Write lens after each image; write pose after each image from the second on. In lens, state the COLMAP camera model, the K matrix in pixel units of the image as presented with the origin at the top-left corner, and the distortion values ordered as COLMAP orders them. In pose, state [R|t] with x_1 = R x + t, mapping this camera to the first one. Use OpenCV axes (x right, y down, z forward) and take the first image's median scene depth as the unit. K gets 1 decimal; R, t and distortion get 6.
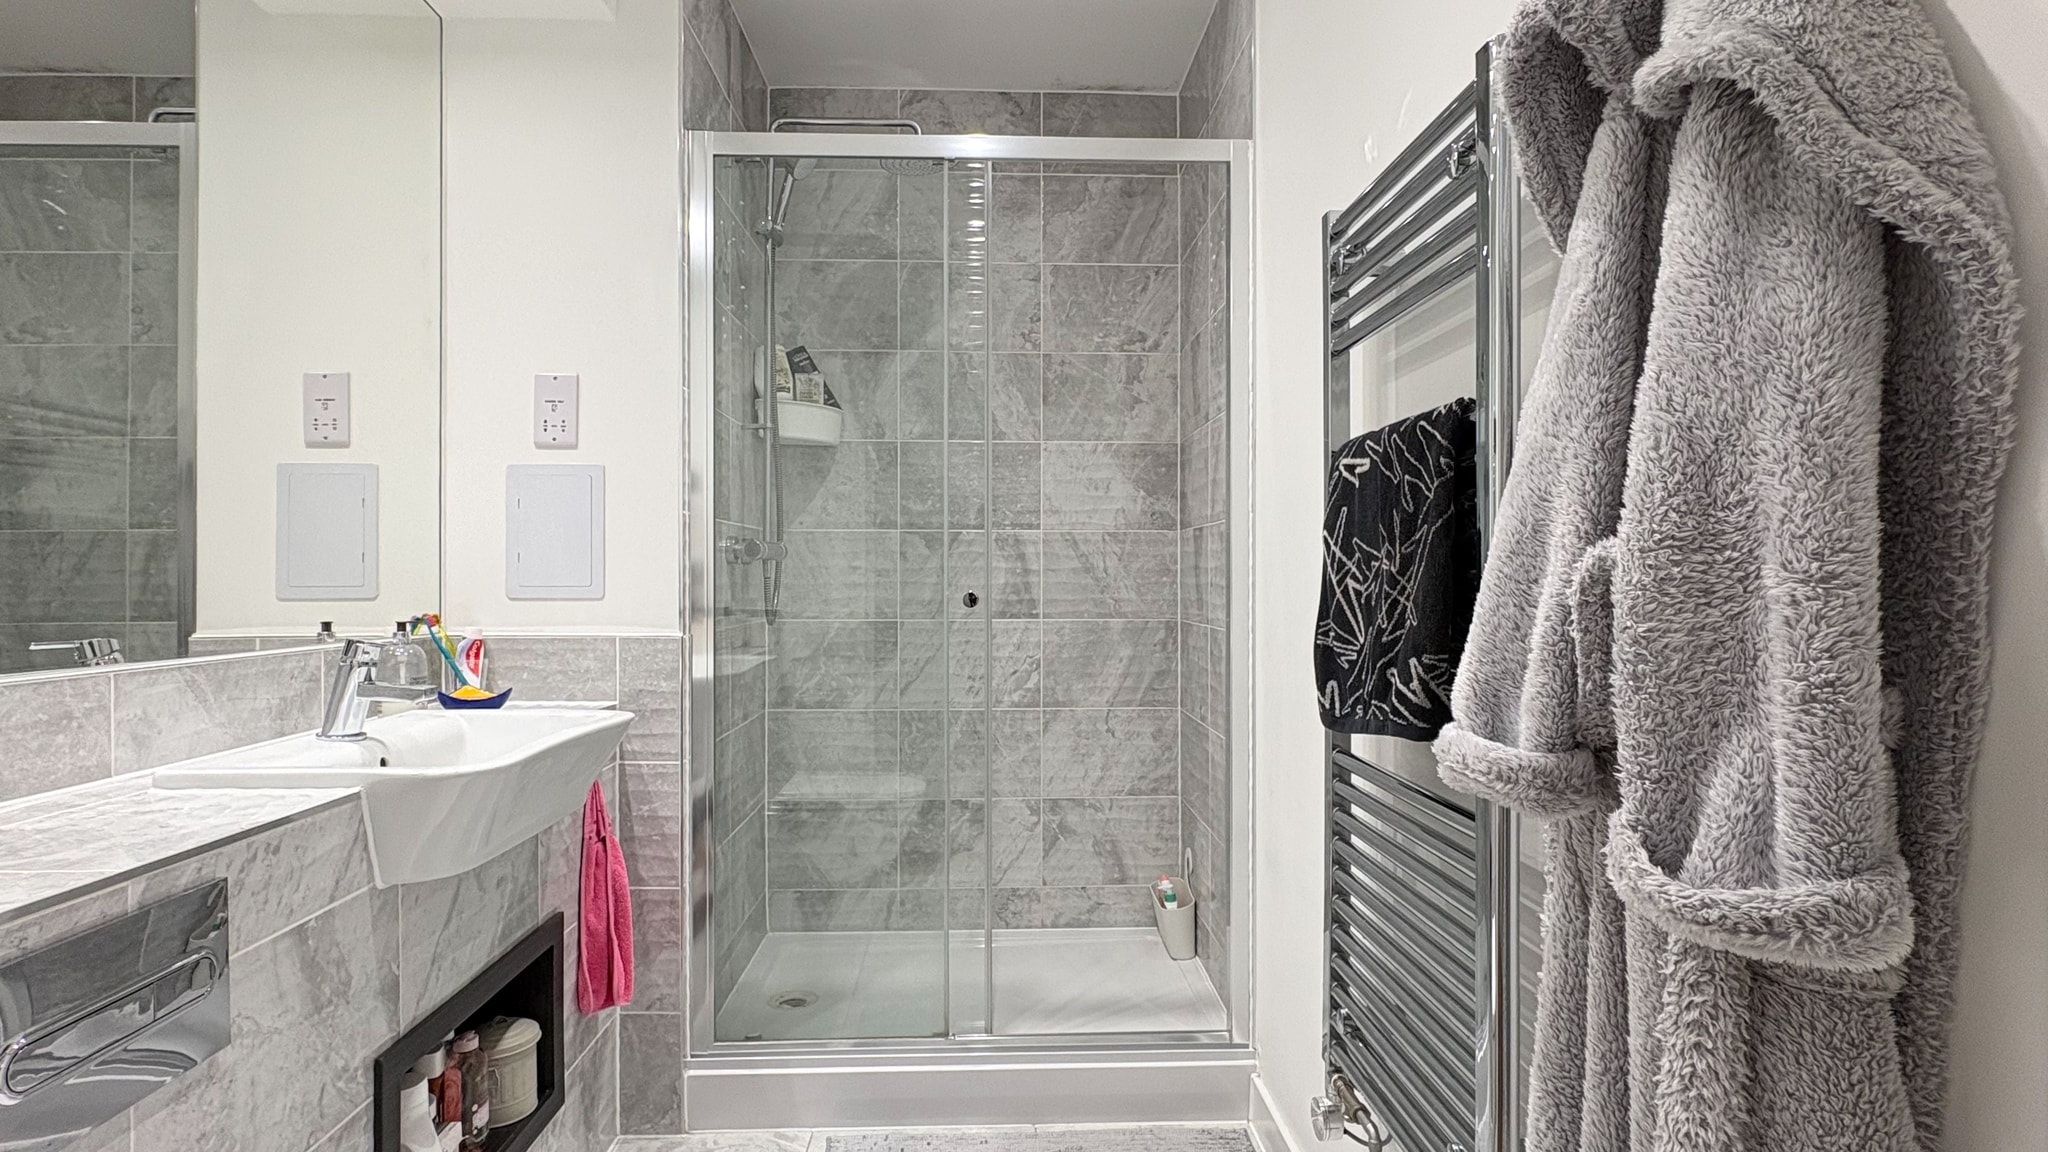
lens RADIAL K [[1126.0, 0, 1037.1], [0, 1126.0, 637.3], [0, 0, 1]] dist [-0.006305, 0.002266]
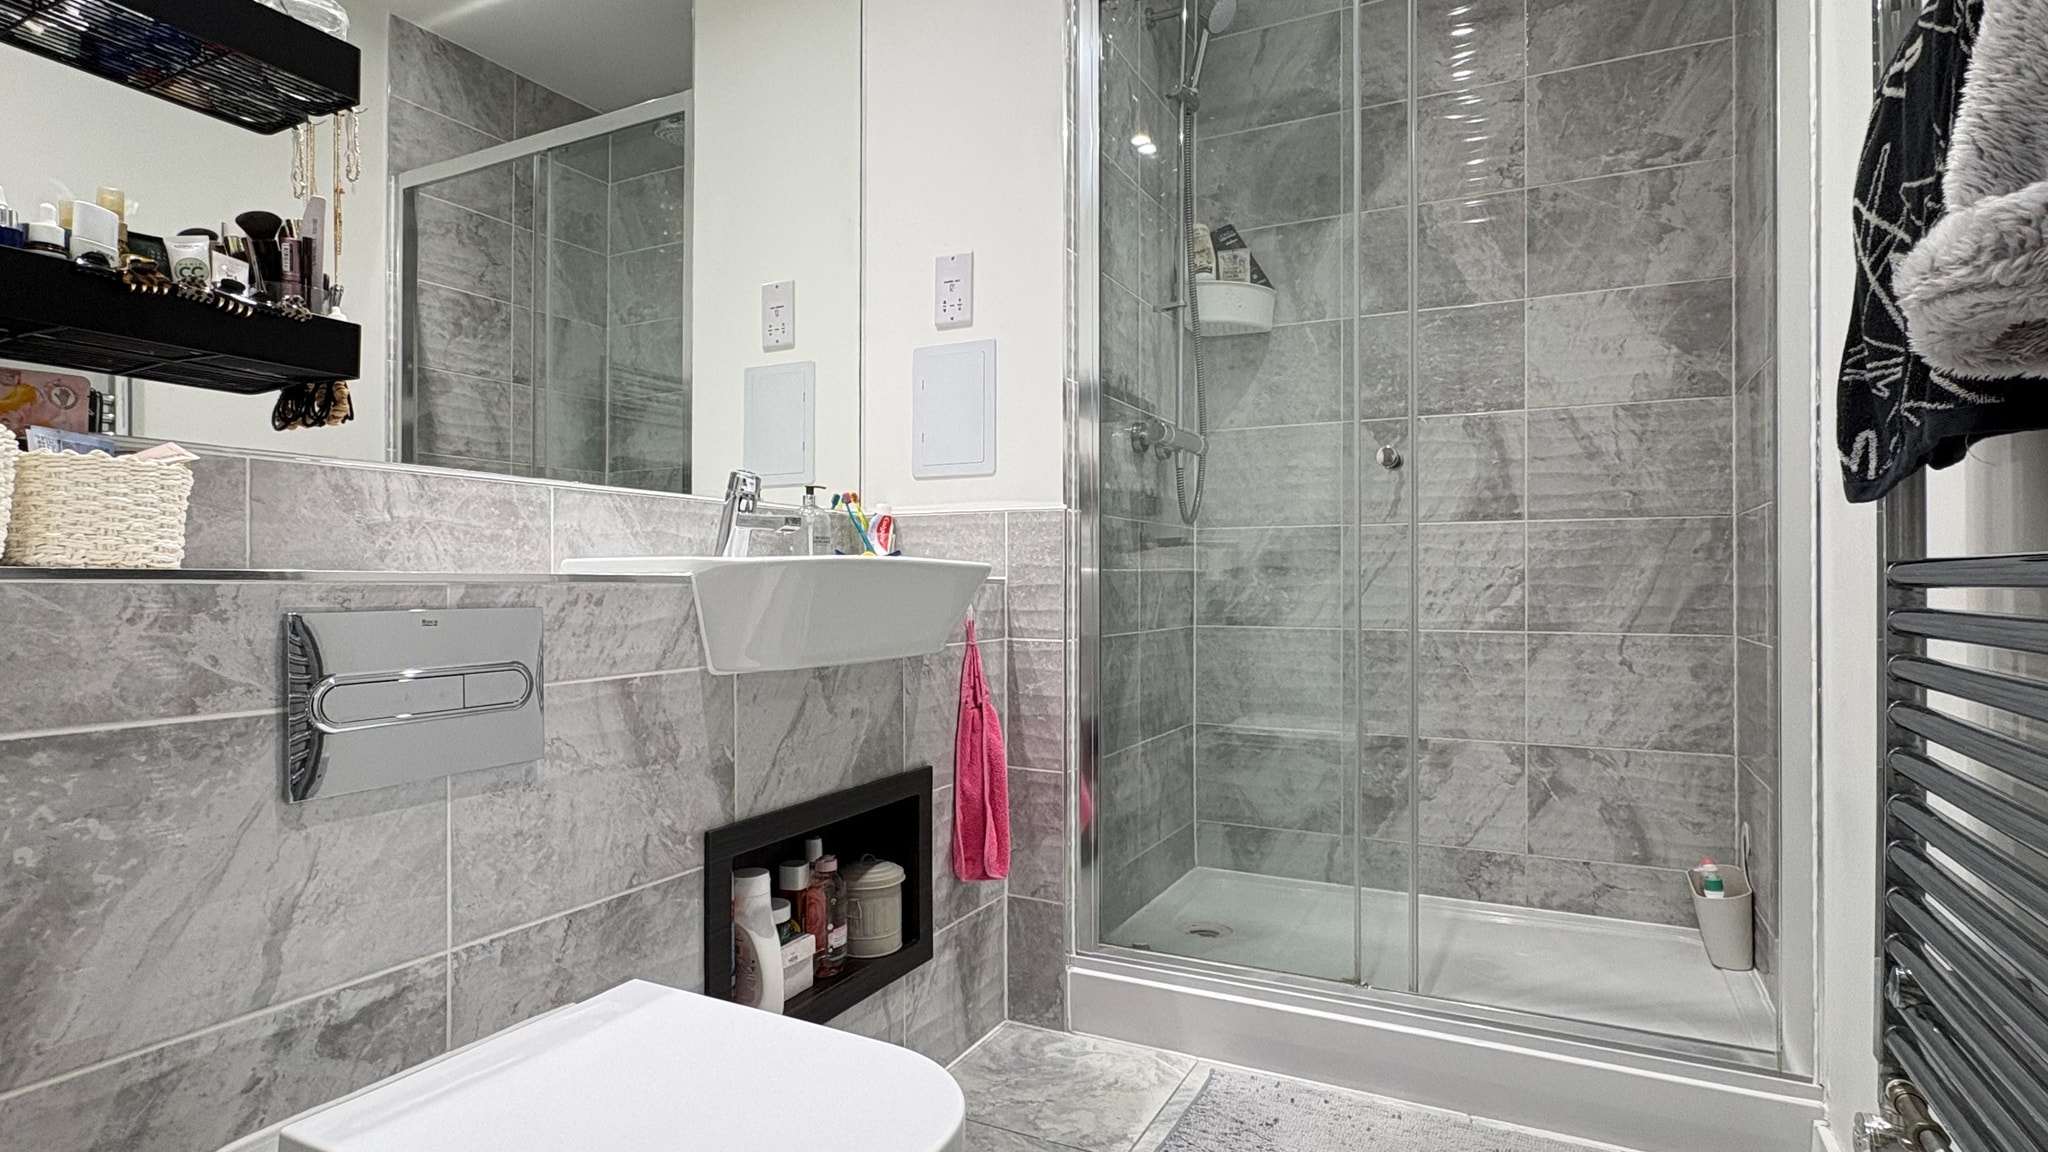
lens RADIAL K [[1126.0, 0, 912.2], [0, 1126.0, 612.6], [0, 0, 1]] dist [-0.006305, 0.002266]
pose [[0.845663, 0.015075, -0.533504, 0.085094], [-0.024653, 0.999637, -0.010832, 0.094946], [0.533147, 0.022313, 0.845728, 0.102418]]
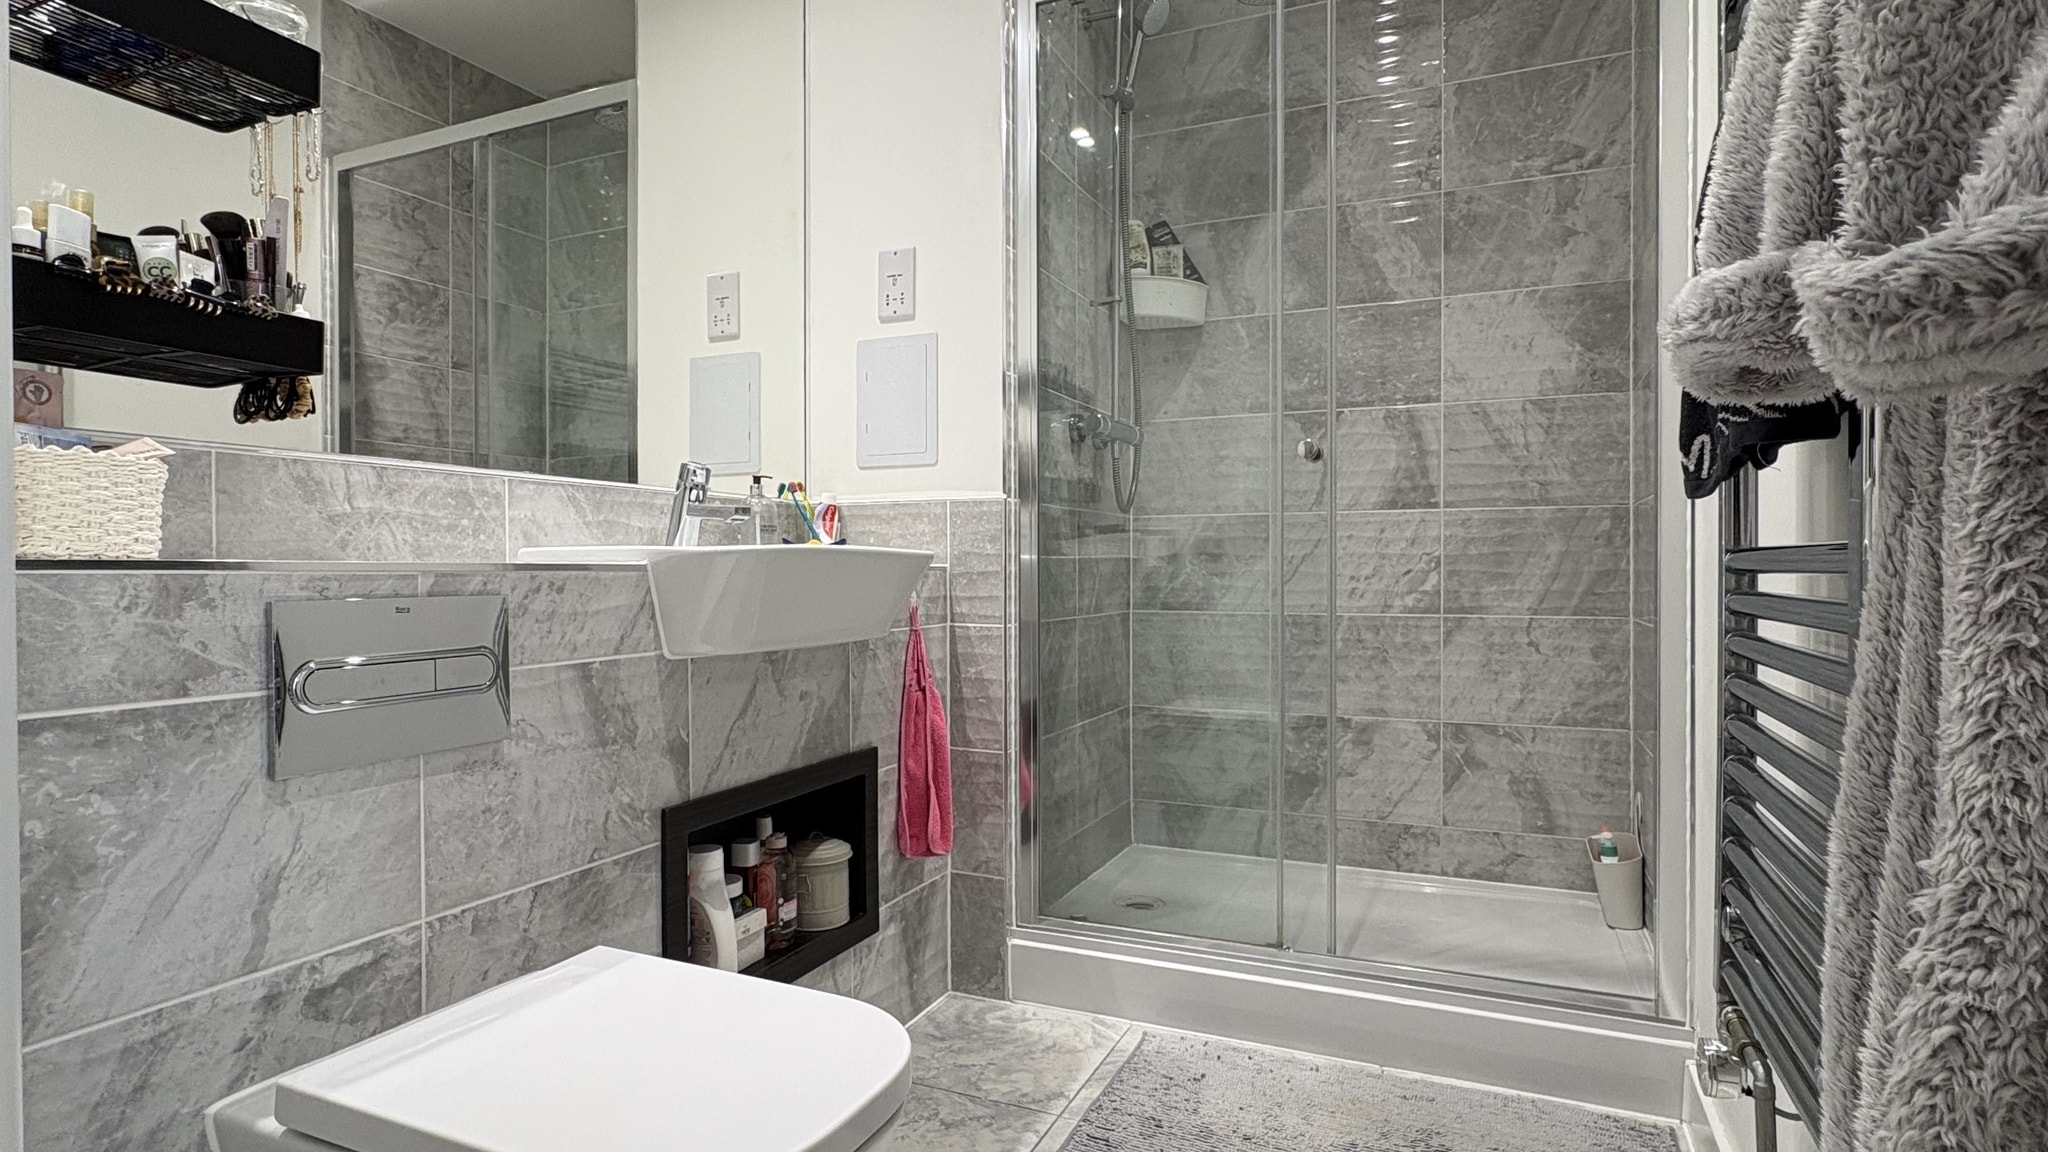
lens RADIAL K [[1139.8, 0, 916.4], [0, 1139.8, 623.7], [0, 0, 1]] dist [-0.009386, 0.005355]
pose [[0.873424, 0.022160, -0.486456, 0.104430], [-0.020168, 0.999753, 0.009333, 0.095799], [0.486543, 0.001659, 0.873655, 0.067153]]
